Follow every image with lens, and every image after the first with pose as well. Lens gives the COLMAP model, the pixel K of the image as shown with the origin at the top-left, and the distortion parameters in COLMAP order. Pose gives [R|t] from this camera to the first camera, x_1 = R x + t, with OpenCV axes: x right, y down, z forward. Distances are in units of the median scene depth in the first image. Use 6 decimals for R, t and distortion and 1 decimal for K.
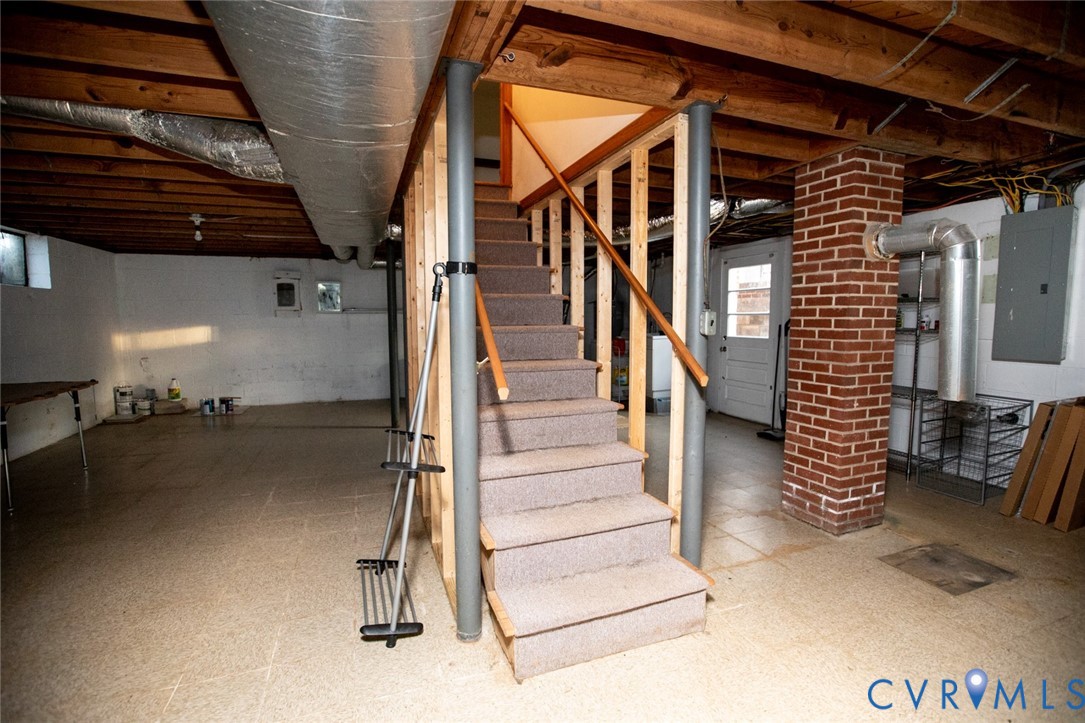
lens RADIAL K [[497.4, 0, 542.5], [0, 497.4, 361.5], [0, 0, 1]] dist [-0.050835, 0.019635]
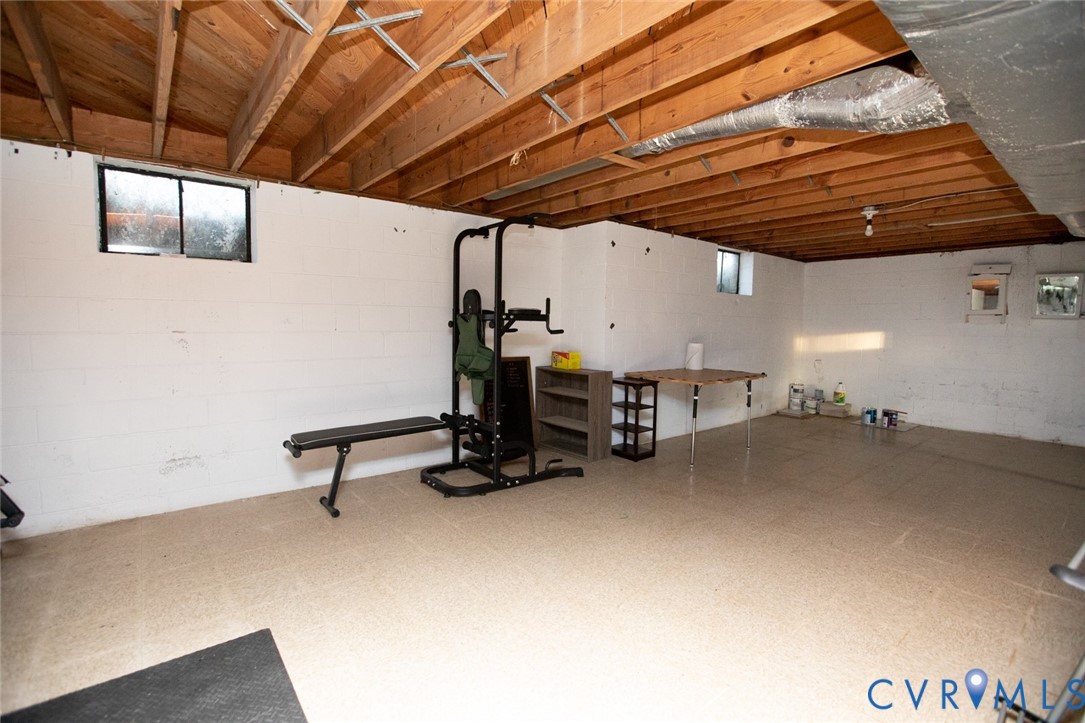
lens RADIAL K [[497.4, 0, 542.5], [0, 497.4, 361.5], [0, 0, 1]] dist [-0.050835, 0.019635]
pose [[0.320301, 0.077947, -0.944103, -0.010504], [-0.099904, 0.993831, 0.048158, 0.006390], [0.942033, 0.078895, 0.326113, 0.114919]]
